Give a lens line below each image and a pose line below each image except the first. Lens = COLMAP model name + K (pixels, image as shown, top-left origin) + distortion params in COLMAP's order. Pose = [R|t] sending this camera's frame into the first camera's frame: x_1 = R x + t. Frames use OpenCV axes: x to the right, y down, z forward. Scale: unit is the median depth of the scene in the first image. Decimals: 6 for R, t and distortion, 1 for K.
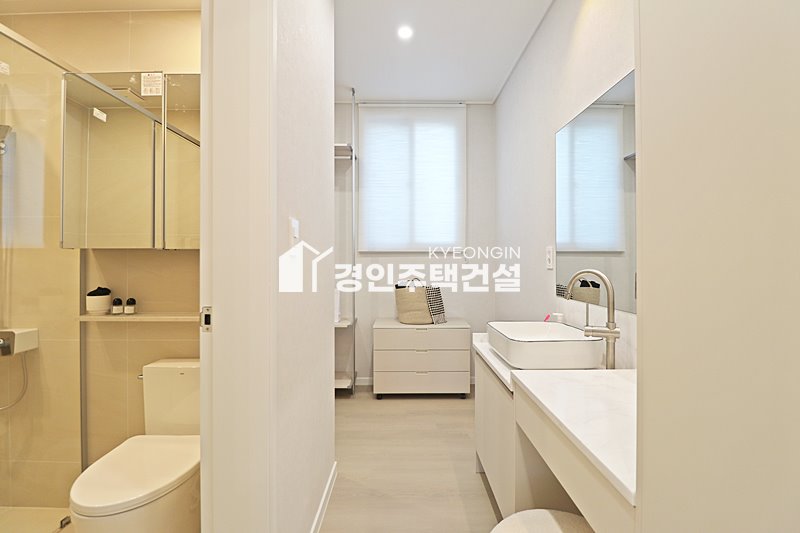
lens RADIAL K [[367.8, 0, 397.1], [0, 367.8, 265.5], [0, 0, 1]] dist [-0.008584, -0.008010]
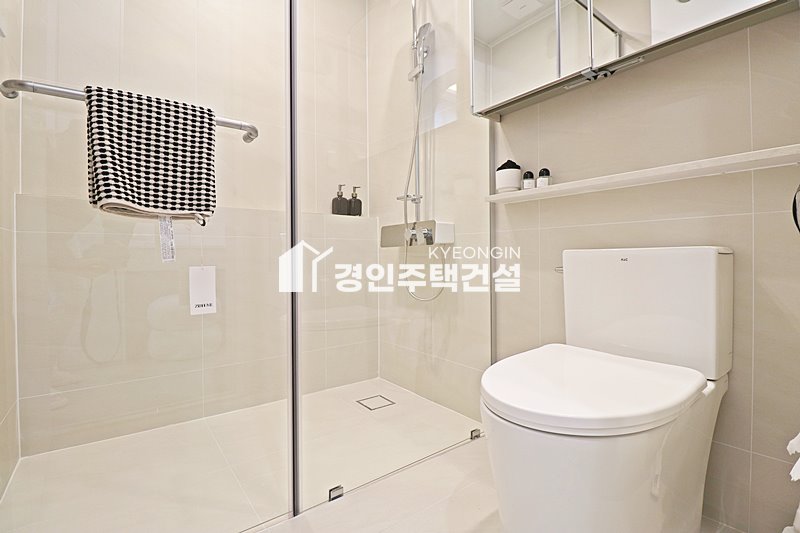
lens RADIAL K [[367.8, 0, 401.3], [0, 367.8, 262.0], [0, 0, 1]] dist [-0.008584, -0.008010]
pose [[0.587431, 0.001478, -0.809273, -0.294829], [0.016277, 0.999774, 0.013641, 0.269049], [0.809111, -0.021186, 0.587274, 0.321647]]
